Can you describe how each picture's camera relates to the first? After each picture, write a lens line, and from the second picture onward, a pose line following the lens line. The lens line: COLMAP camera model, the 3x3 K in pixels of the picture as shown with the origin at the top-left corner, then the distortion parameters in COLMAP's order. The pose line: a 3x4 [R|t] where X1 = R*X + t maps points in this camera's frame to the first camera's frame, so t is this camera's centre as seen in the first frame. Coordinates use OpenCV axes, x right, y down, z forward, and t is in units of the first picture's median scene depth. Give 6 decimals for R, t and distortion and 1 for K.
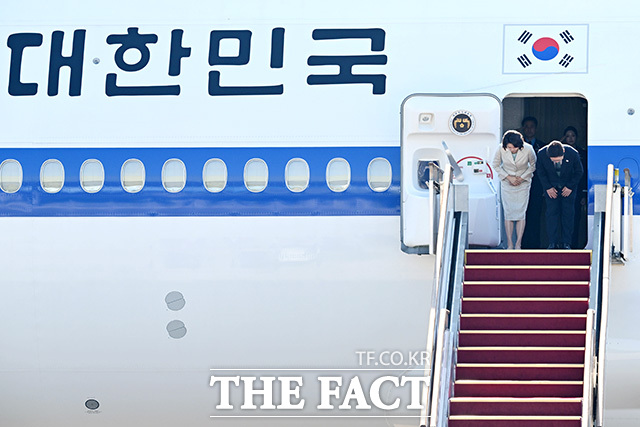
lens RADIAL K [[3532.4, 0, 320.6], [0, 3532.4, 213.4], [0, 0, 1]] dist [-0.225172, 0.000000]
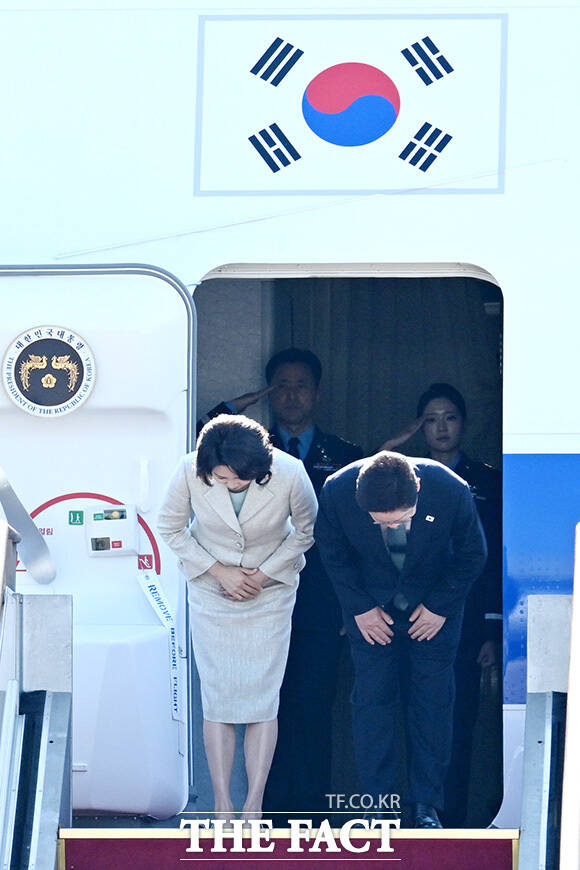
lens RADIAL K [[4801.8, 0, 287.9], [0, 4801.8, 433.0], [0, 0, 1]] dist [-0.225172, 0.000000]
pose [[0.997575, -0.000021, 0.069595, 0.031909], [0.000024, 1.000000, -0.000047, -0.020348], [-0.069595, 0.000049, 0.997575, 0.611079]]
